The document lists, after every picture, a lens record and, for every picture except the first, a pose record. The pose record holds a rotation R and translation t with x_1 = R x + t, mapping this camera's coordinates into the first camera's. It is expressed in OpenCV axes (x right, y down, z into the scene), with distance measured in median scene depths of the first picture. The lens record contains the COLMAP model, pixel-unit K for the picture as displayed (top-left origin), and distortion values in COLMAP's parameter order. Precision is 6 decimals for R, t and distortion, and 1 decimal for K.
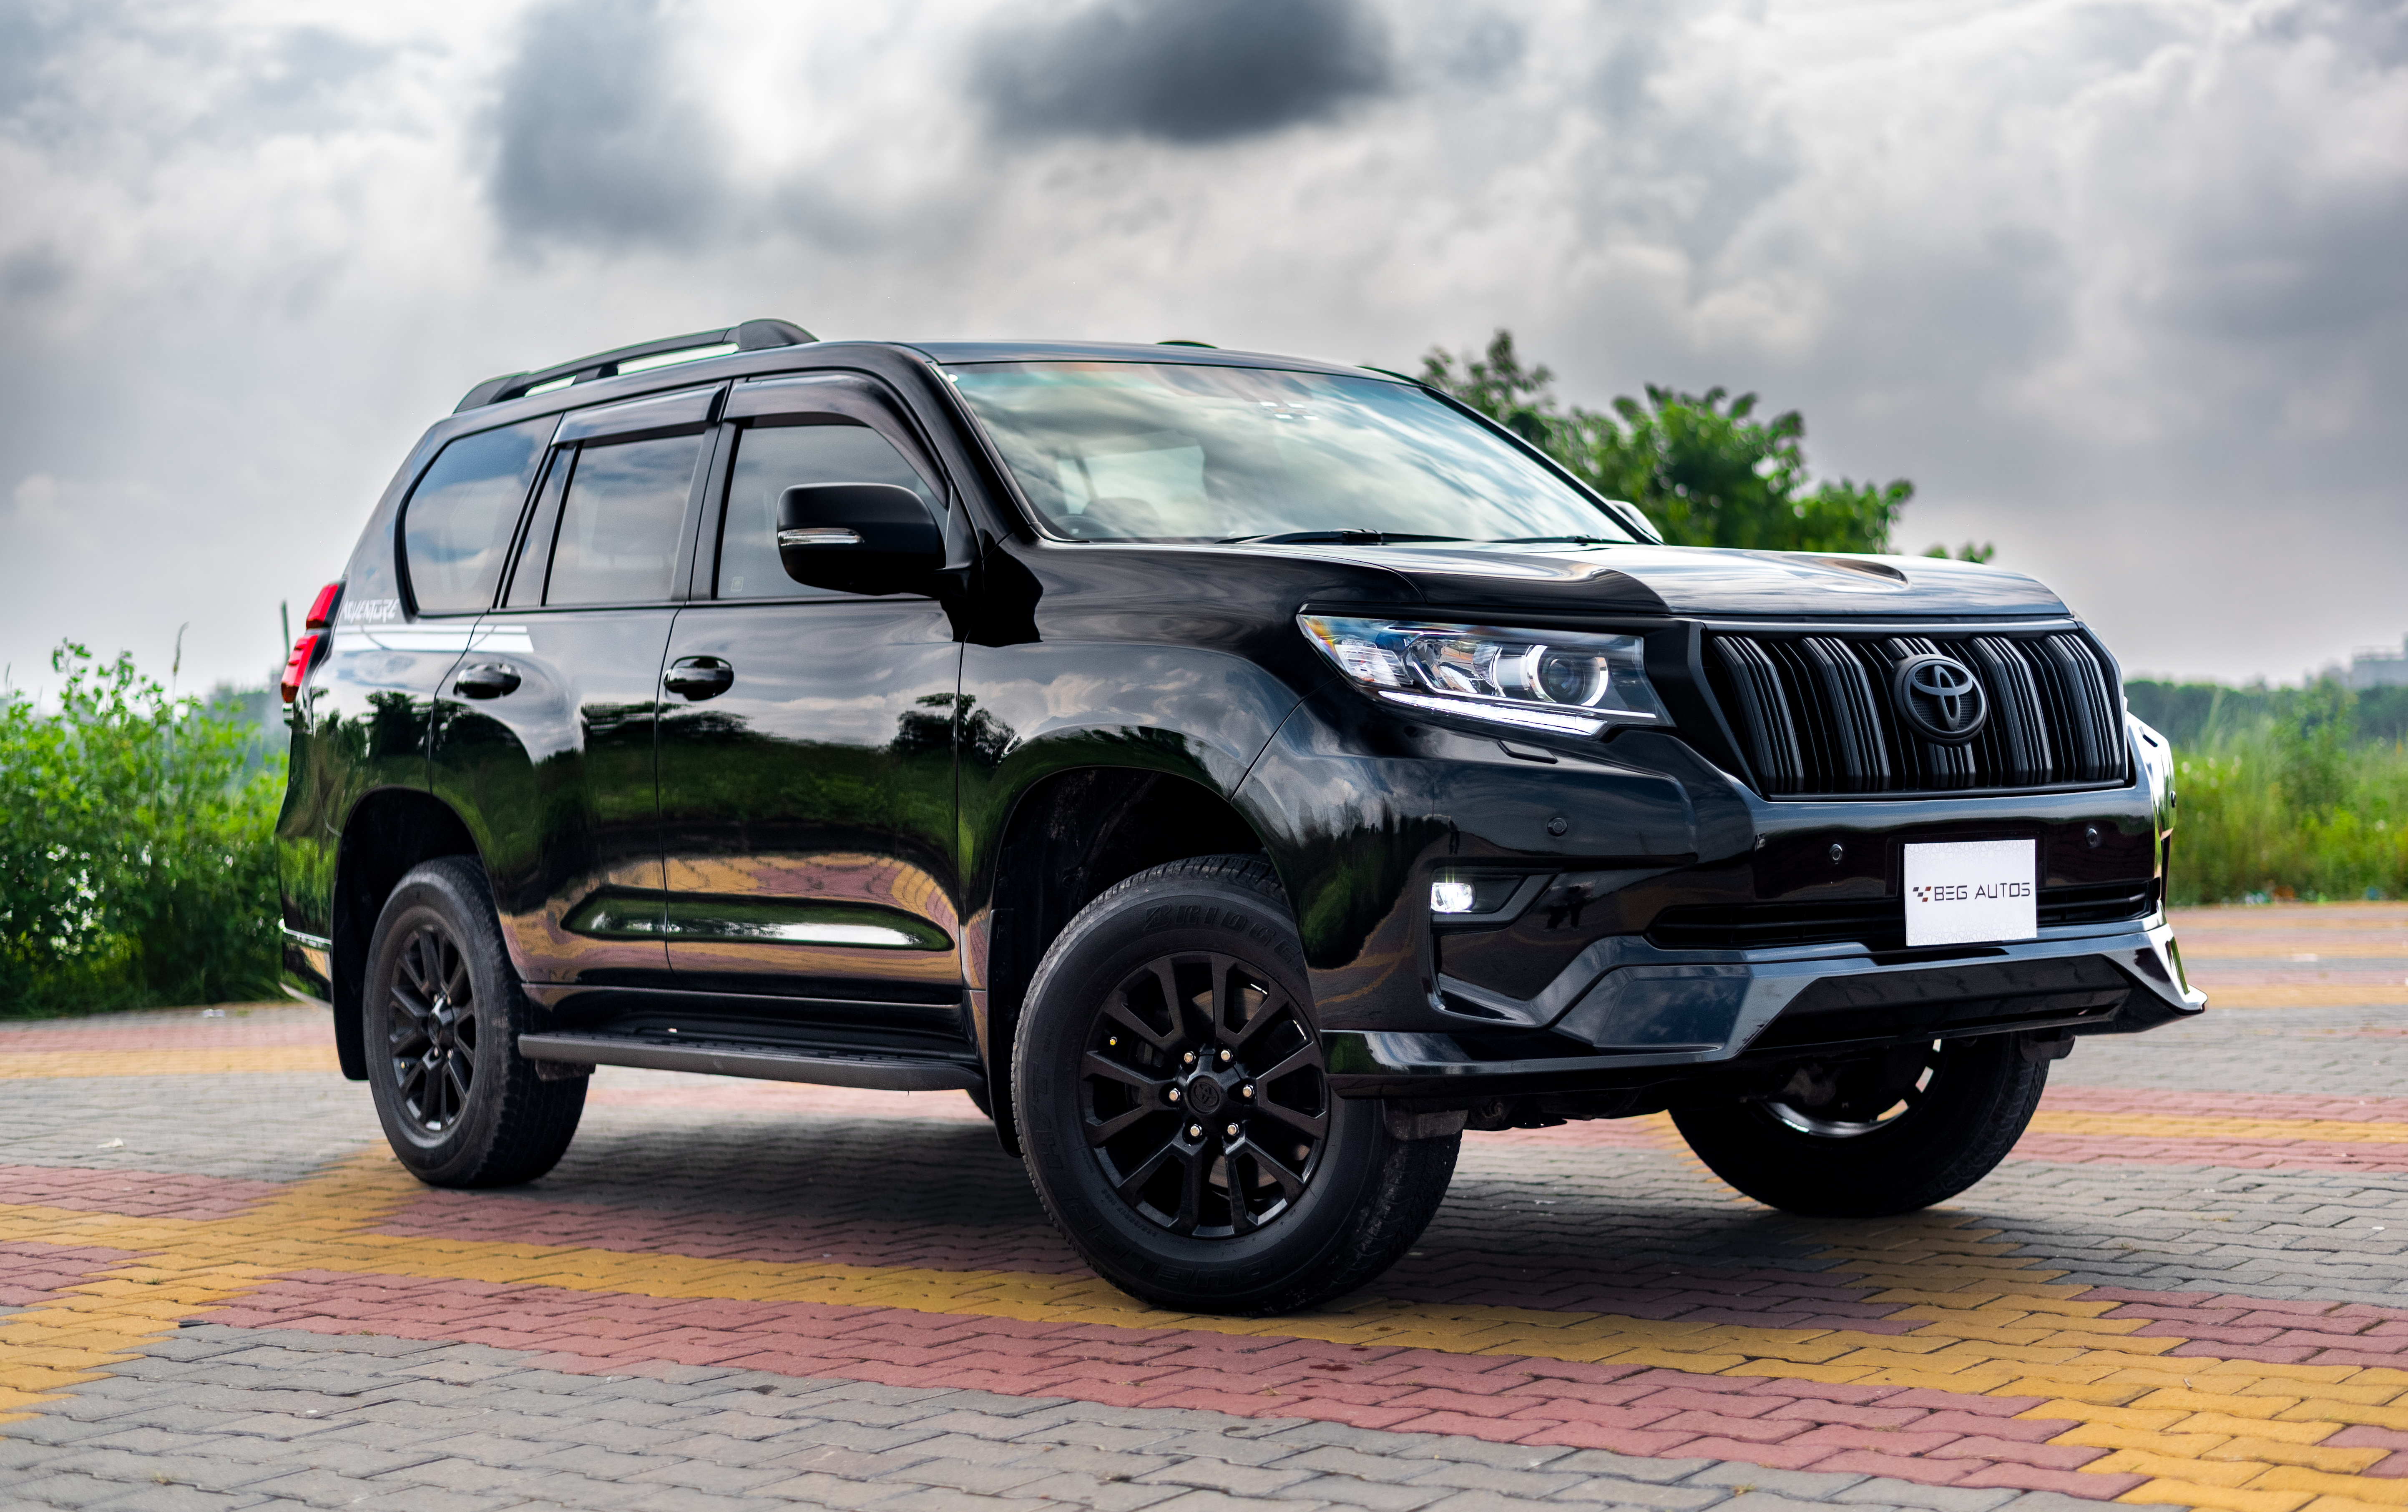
lens RADIAL K [[3572.8, 0, 1204.0], [0, 3572.8, 756.0], [0, 0, 1]] dist [0.029216, 0.101532]
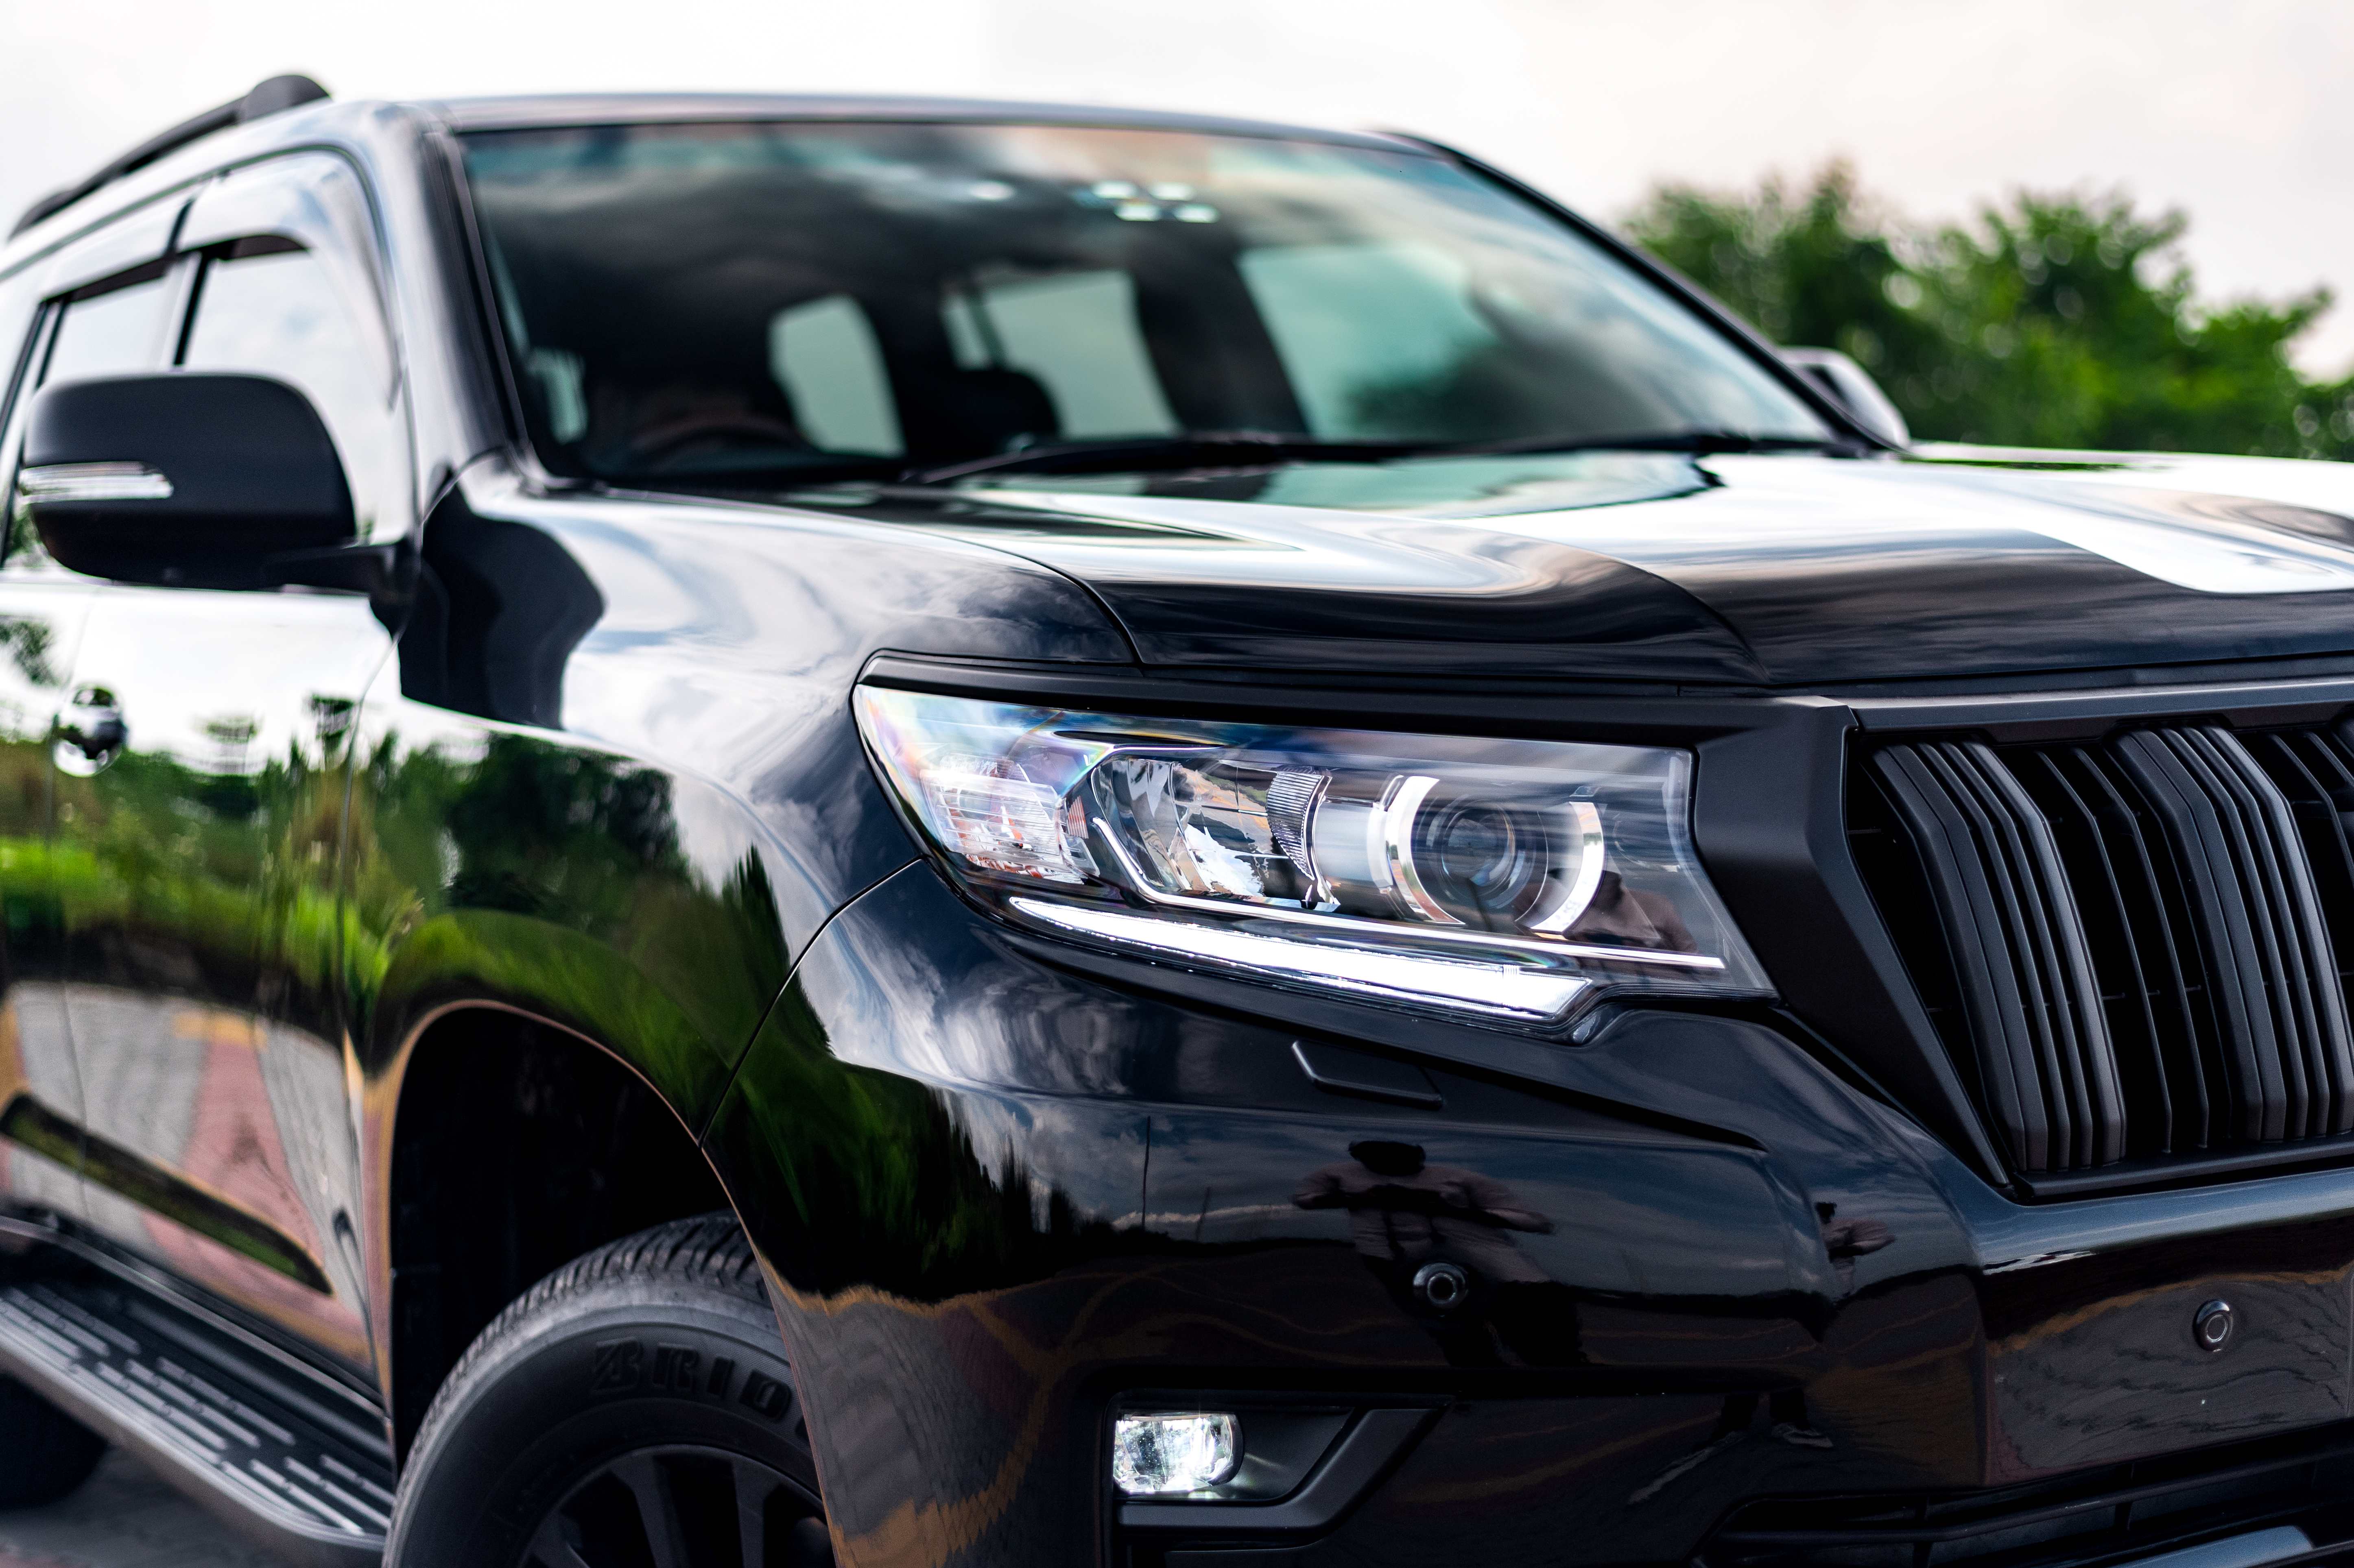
lens RADIAL K [[3519.4, 0, 1177.0], [0, 3519.4, 784.0], [0, 0, 1]] dist [0.012272, 0.025228]
pose [[0.993028, -0.009601, -0.117489, 0.112014], [0.016016, 0.998424, 0.053779, -0.050399], [0.116788, -0.055286, 0.991617, 0.620184]]
